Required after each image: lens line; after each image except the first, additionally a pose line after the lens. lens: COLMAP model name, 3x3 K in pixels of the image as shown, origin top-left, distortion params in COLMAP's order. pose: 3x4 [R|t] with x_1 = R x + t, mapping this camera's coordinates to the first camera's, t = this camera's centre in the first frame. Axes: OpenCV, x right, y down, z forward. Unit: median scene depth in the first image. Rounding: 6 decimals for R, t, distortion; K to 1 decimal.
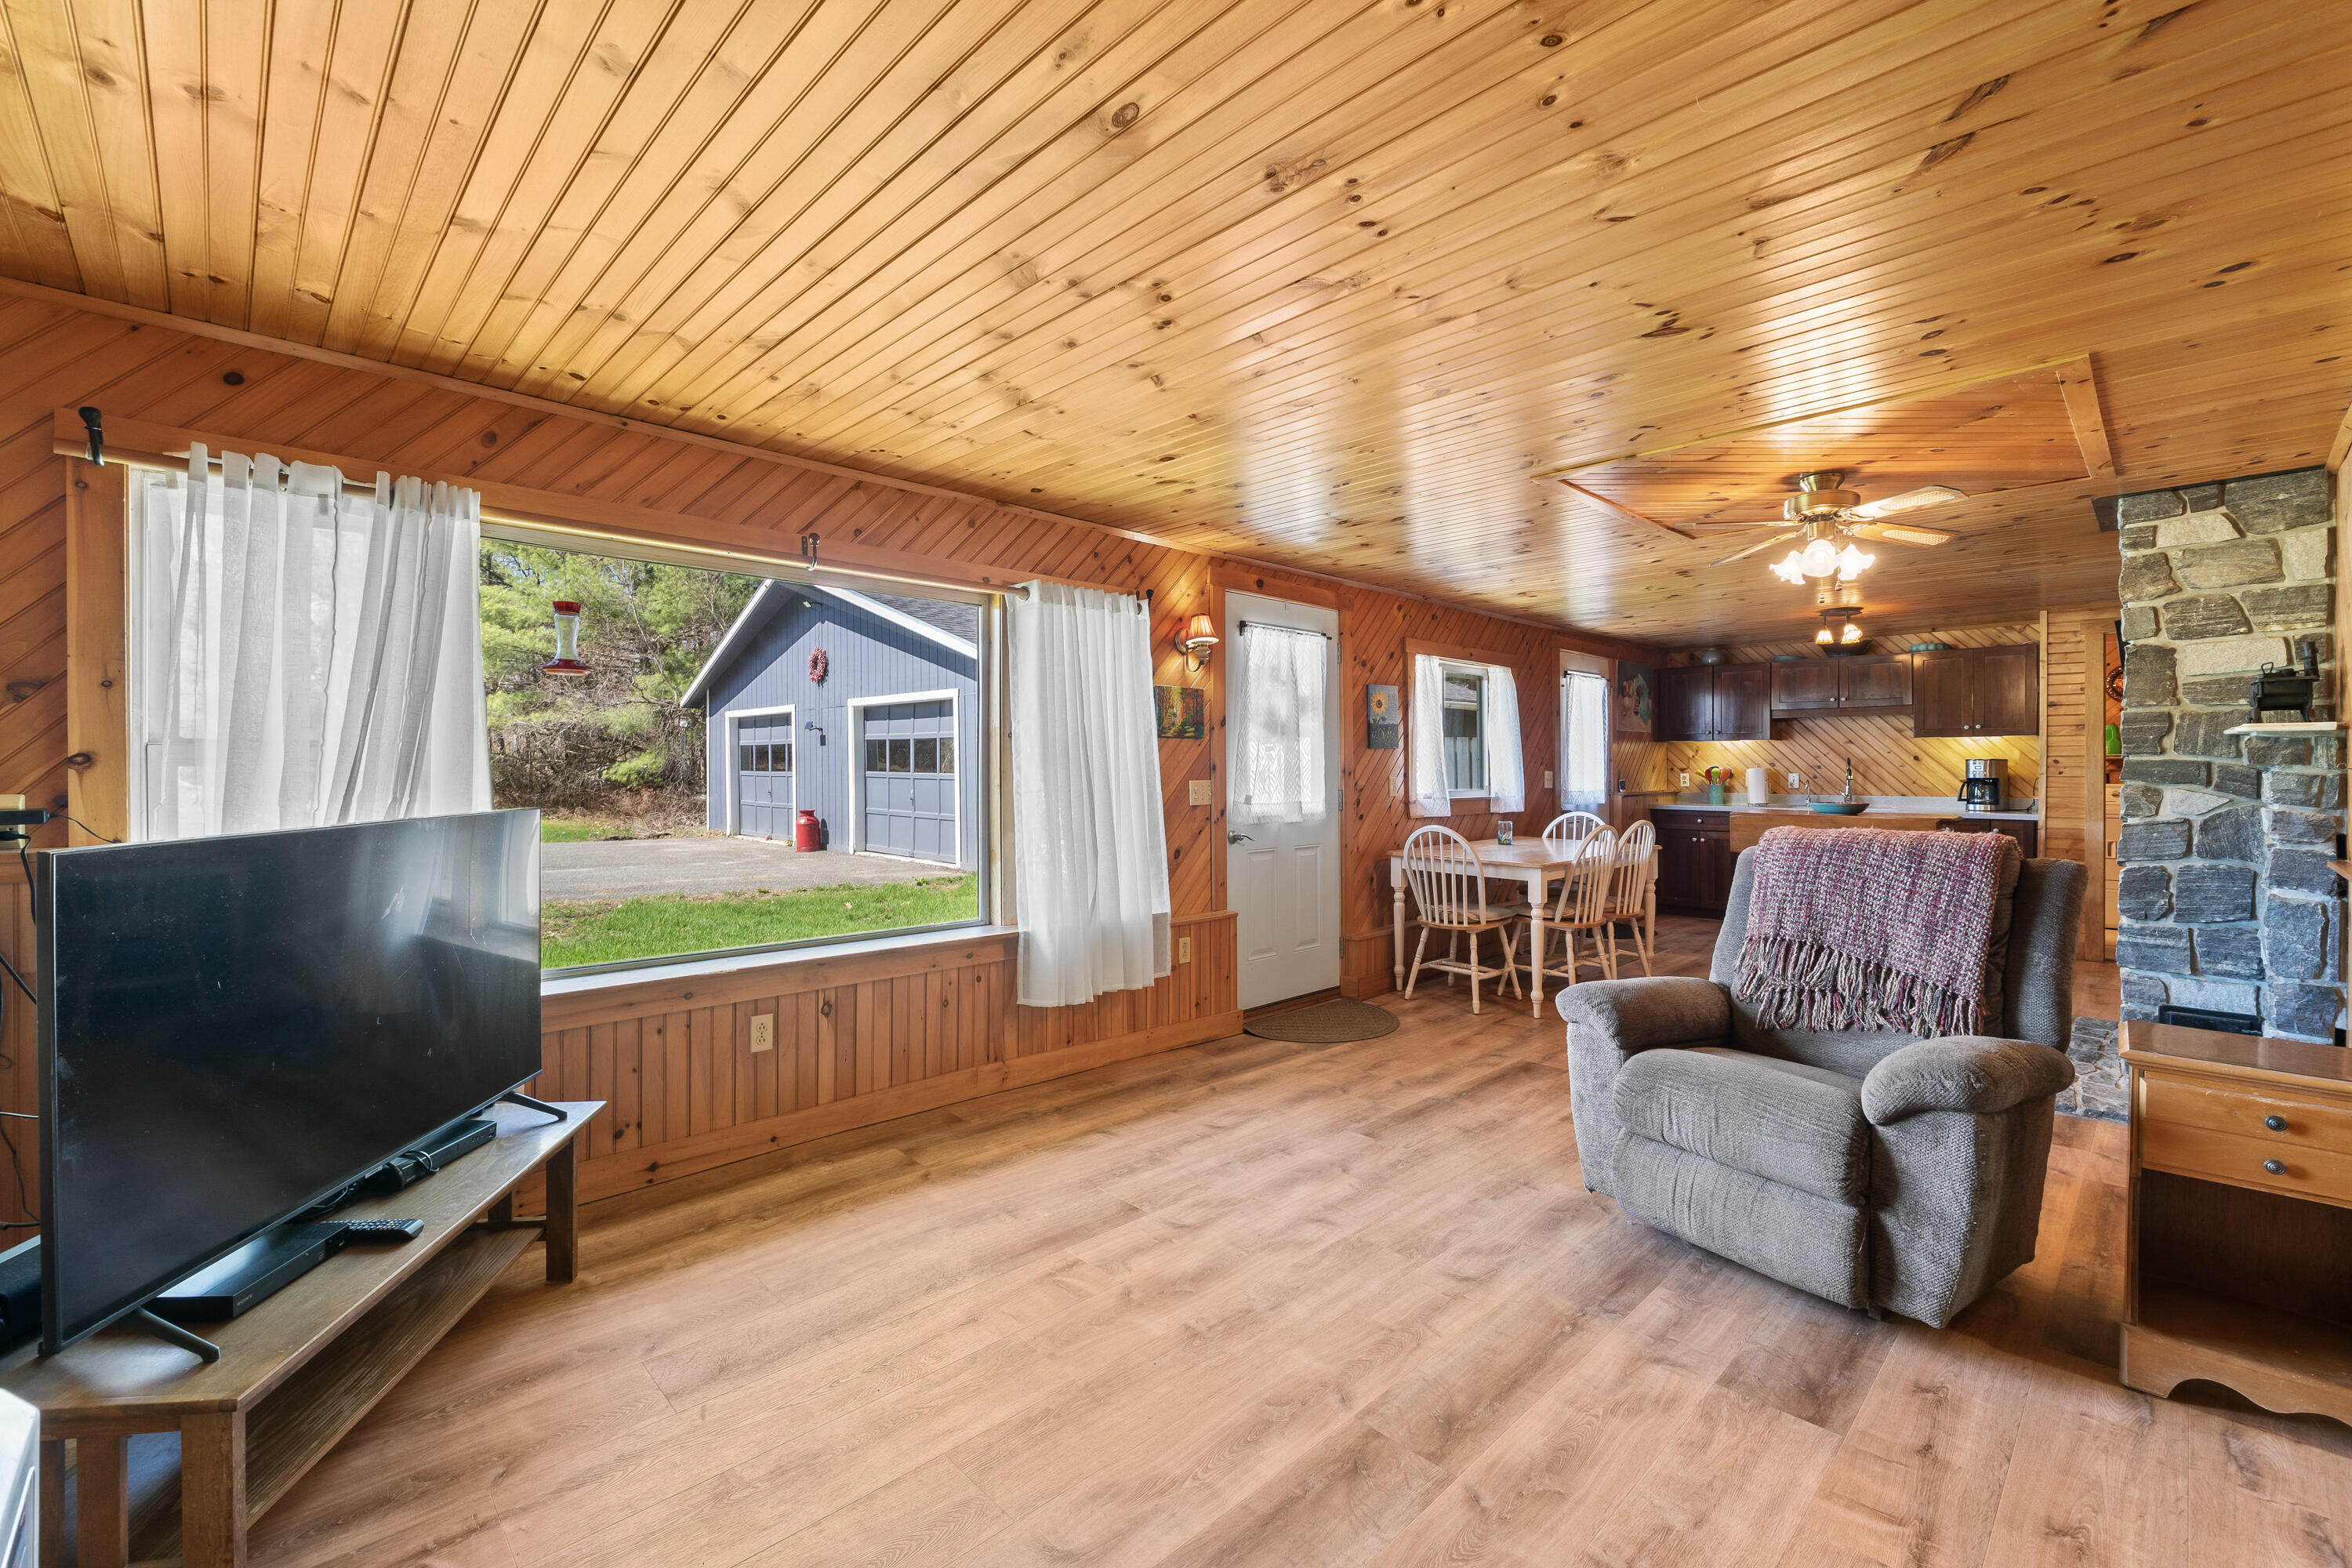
lens RADIAL K [[1004.3, 0, 1153.6], [0, 1004.3, 765.0], [0, 0, 1]] dist [-0.009882, -0.000473]
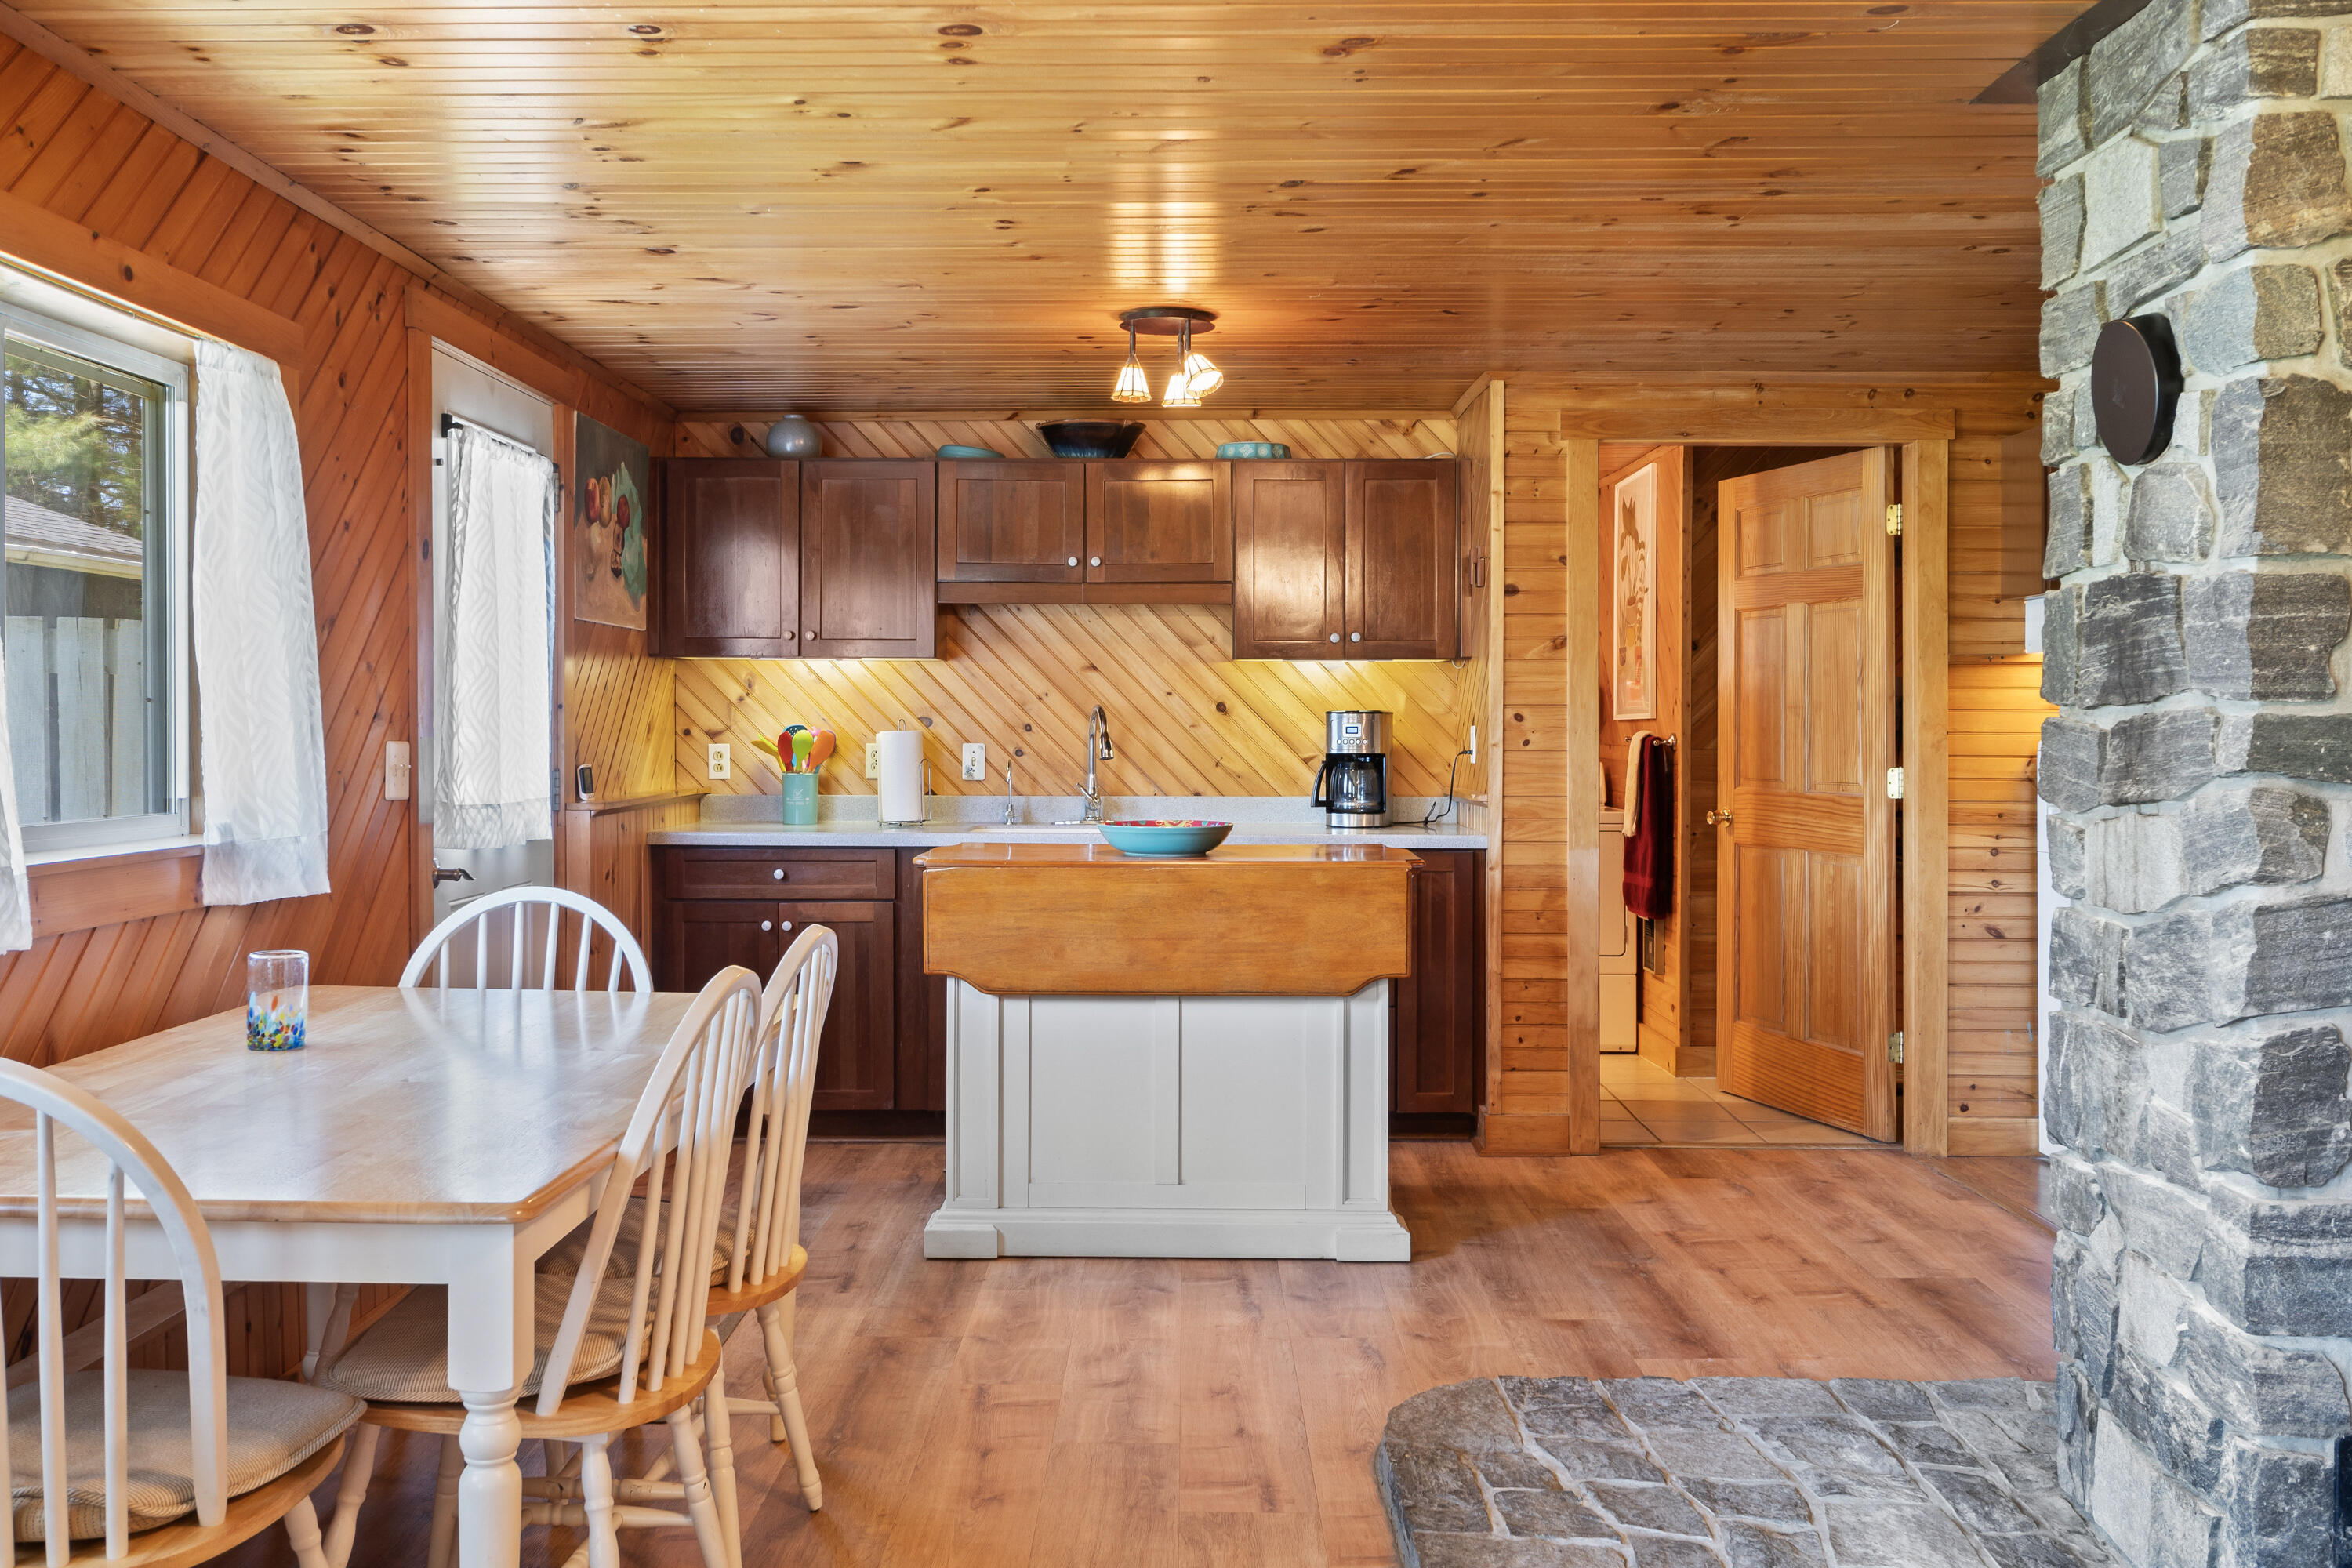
lens RADIAL K [[2017.7, 0, 1170.2], [0, 2017.7, 716.5], [0, 0, 1]] dist [-0.000142, 0.004602]
pose [[0.693138, 0.004472, 0.720791, 0.123474], [-0.003883, 0.999989, -0.002470, -0.000736], [-0.720794, -0.001087, 0.693148, 0.424200]]
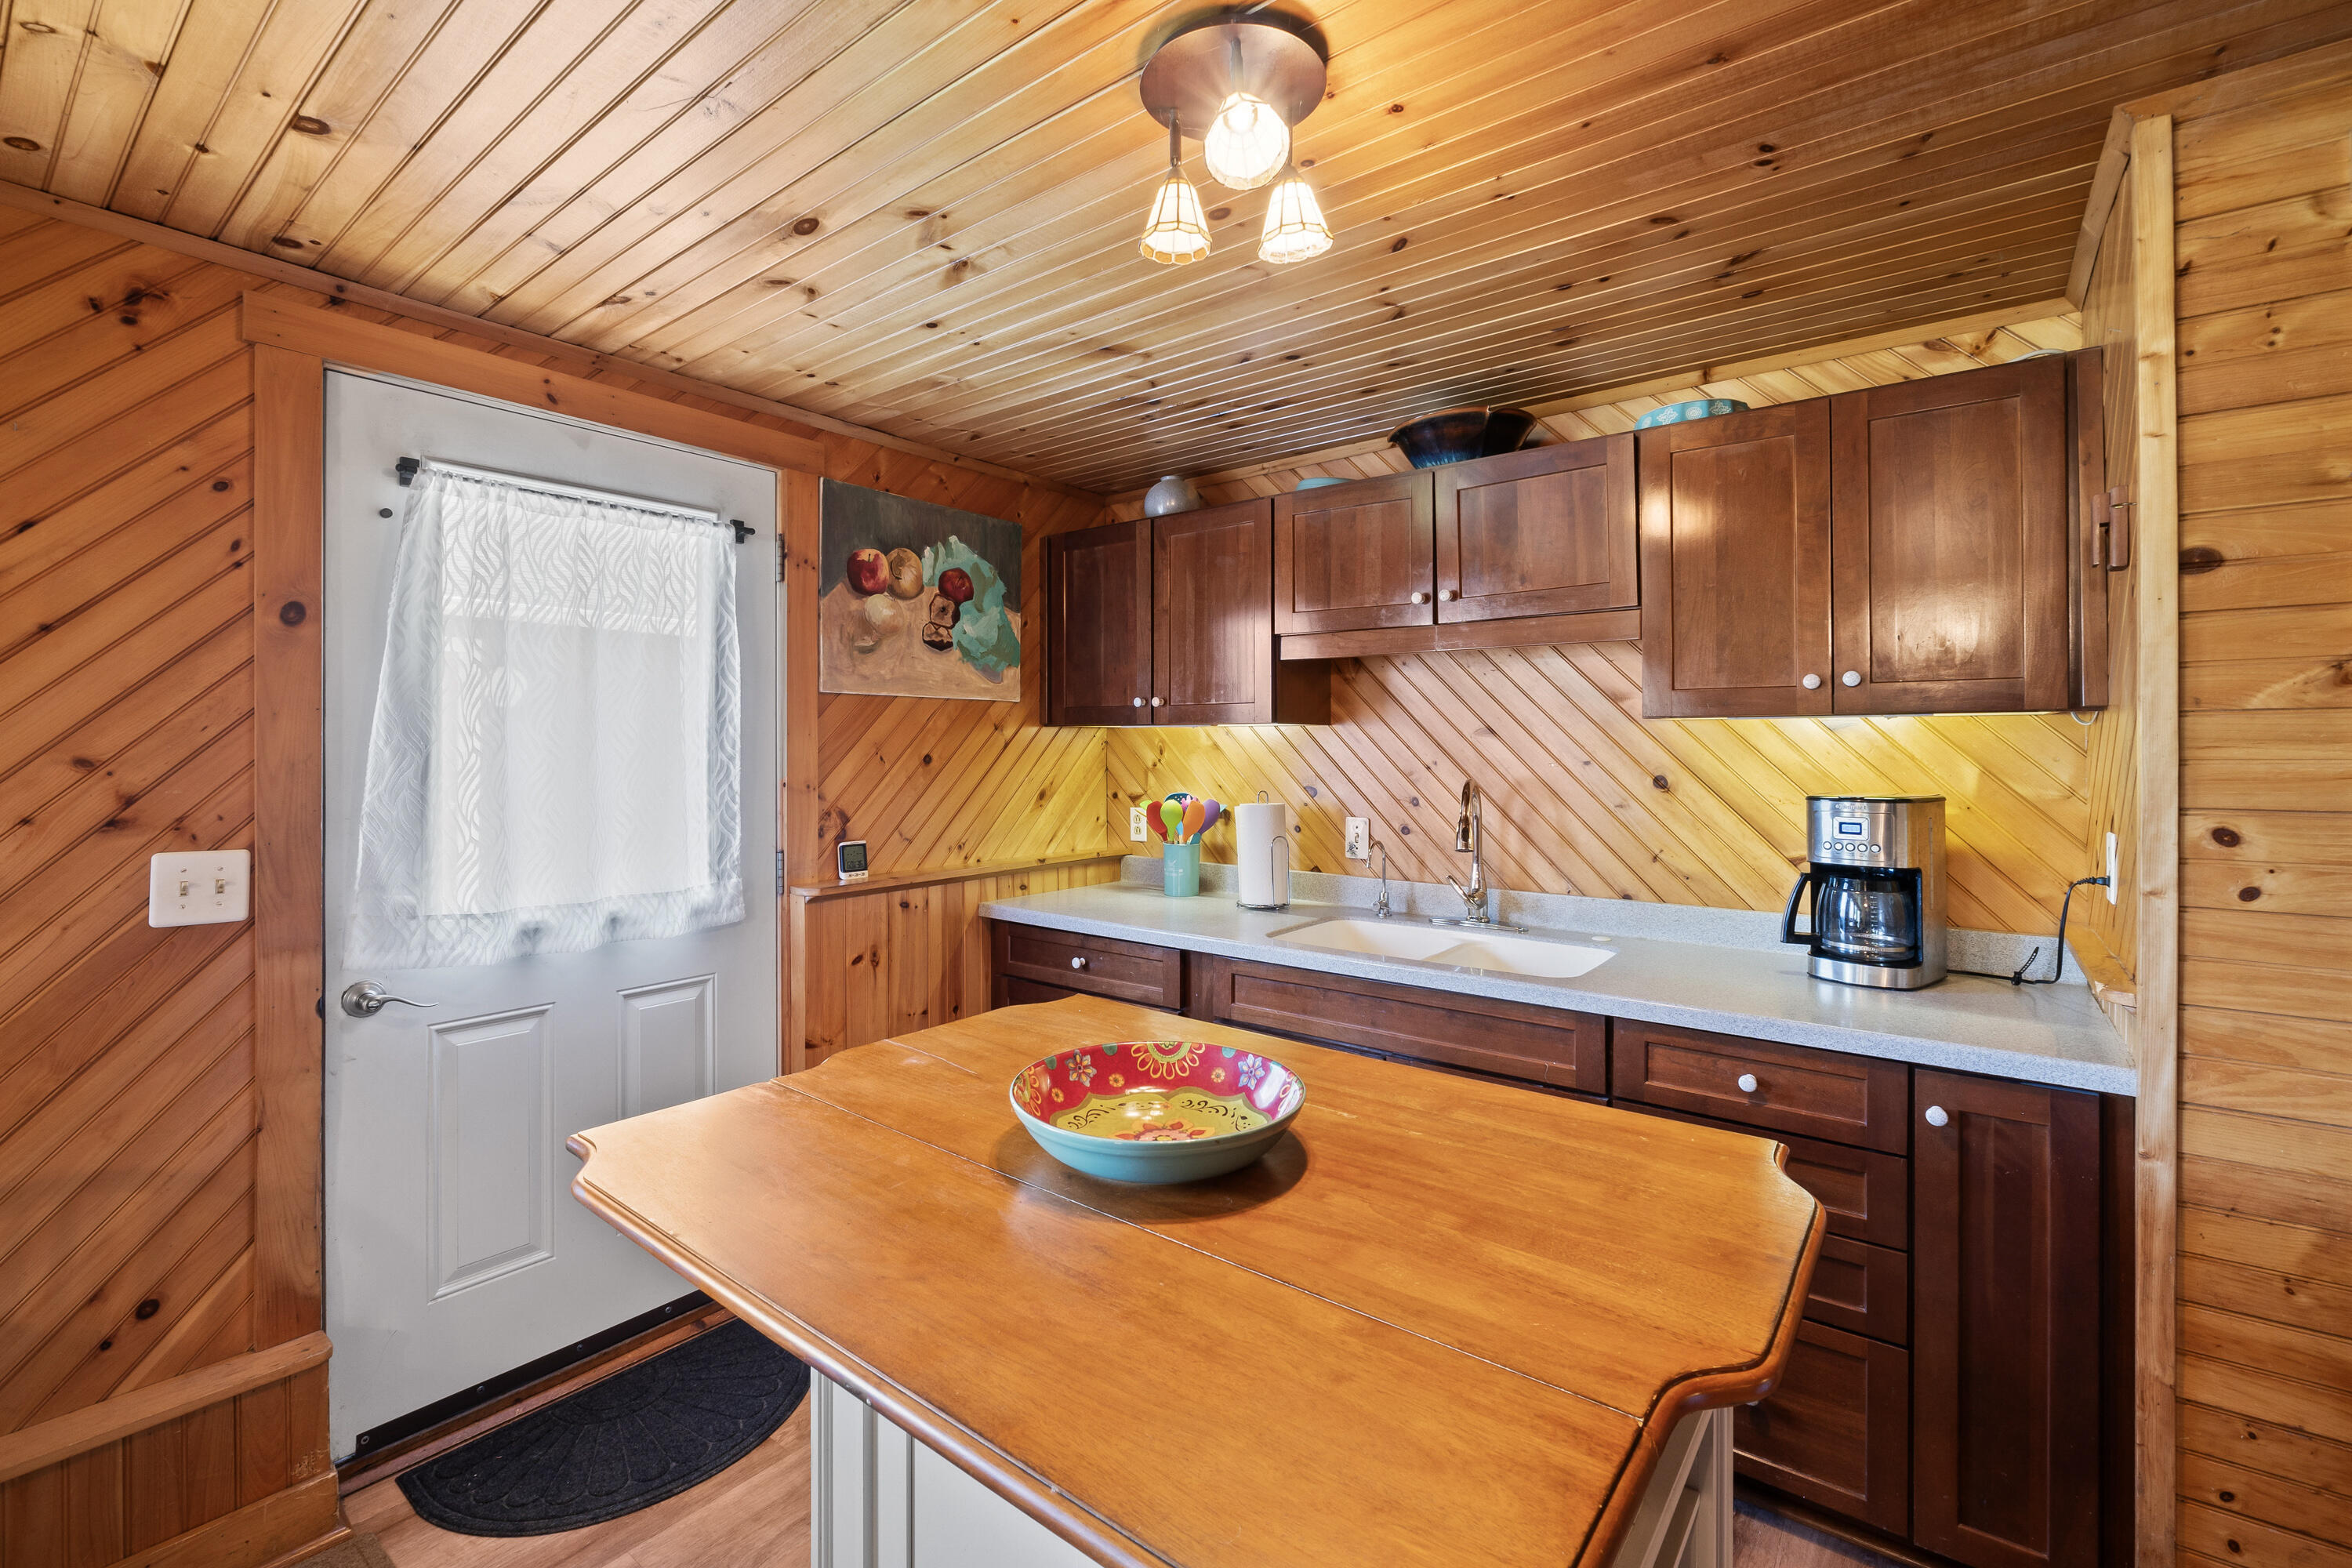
lens RADIAL K [[1004.3, 0, 1169.0], [0, 1004.3, 735.4], [0, 0, 1]] dist [-0.009882, -0.000473]
pose [[0.989122, 0.002618, 0.147075, 0.579765], [-0.001304, 0.999958, -0.009030, -0.019455], [-0.147092, 0.008740, 0.989084, 0.729092]]
